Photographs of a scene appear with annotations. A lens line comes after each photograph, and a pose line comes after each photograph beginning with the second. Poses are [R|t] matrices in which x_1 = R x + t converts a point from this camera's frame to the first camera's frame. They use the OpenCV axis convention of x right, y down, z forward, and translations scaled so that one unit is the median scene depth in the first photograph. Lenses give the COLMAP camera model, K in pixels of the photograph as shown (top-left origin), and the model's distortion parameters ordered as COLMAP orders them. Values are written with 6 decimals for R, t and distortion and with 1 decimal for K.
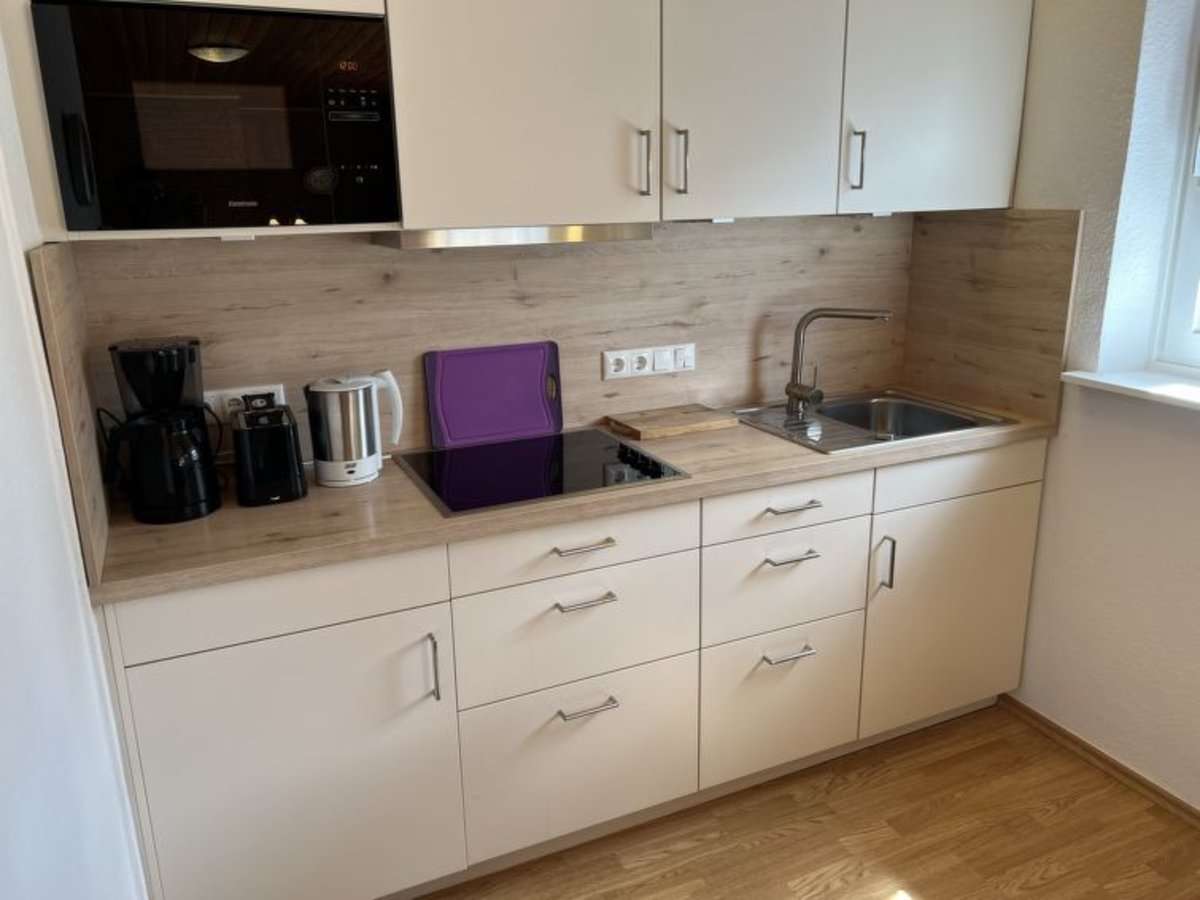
lens RADIAL K [[908.8, 0, 597.4], [0, 908.8, 448.8], [0, 0, 1]] dist [0.032303, -0.049328]
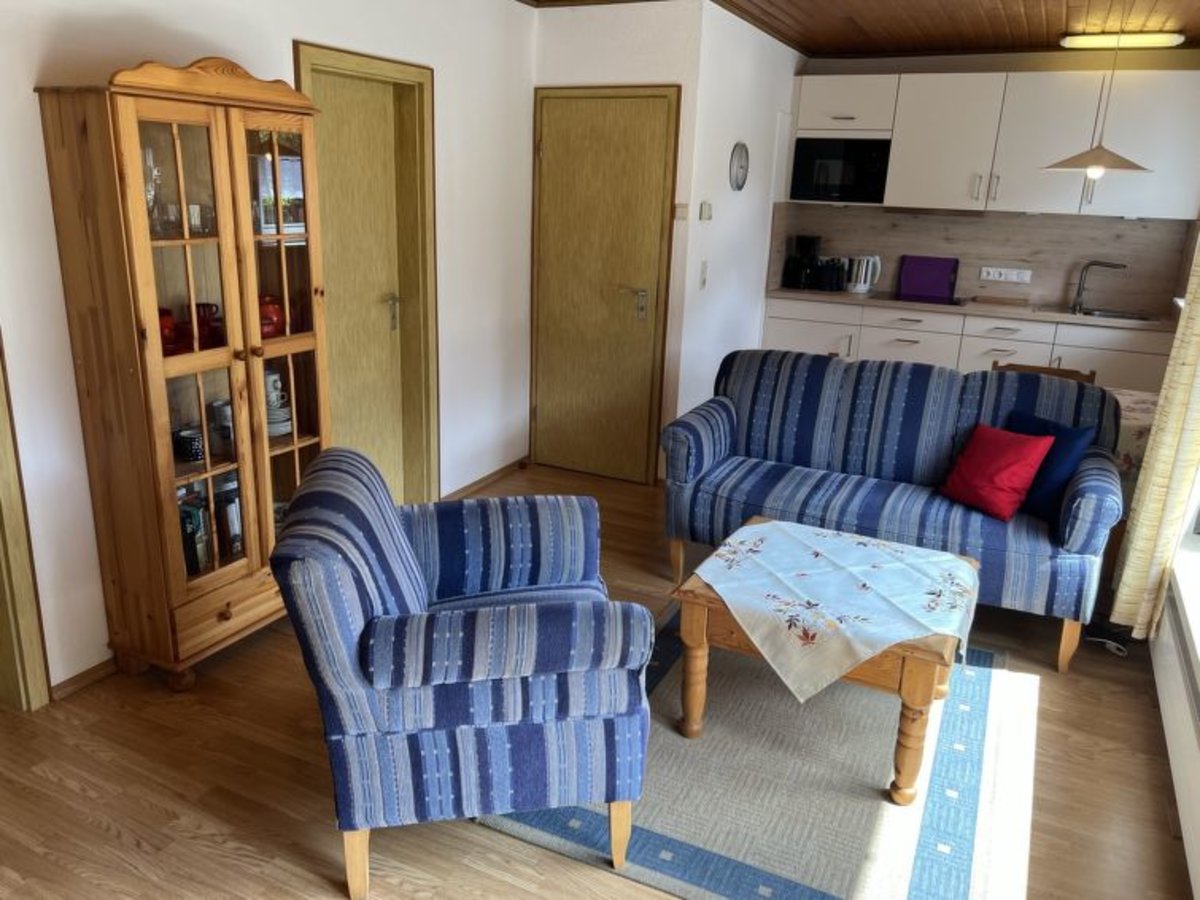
lens RADIAL K [[908.8, 0, 600.7], [0, 908.8, 450.4], [0, 0, 1]] dist [0.032303, -0.049328]
pose [[0.627647, 0.259678, -0.733912, 1.281376], [-0.260788, 0.958392, 0.116078, 0.340636], [0.733518, 0.118539, 0.669253, -1.283780]]
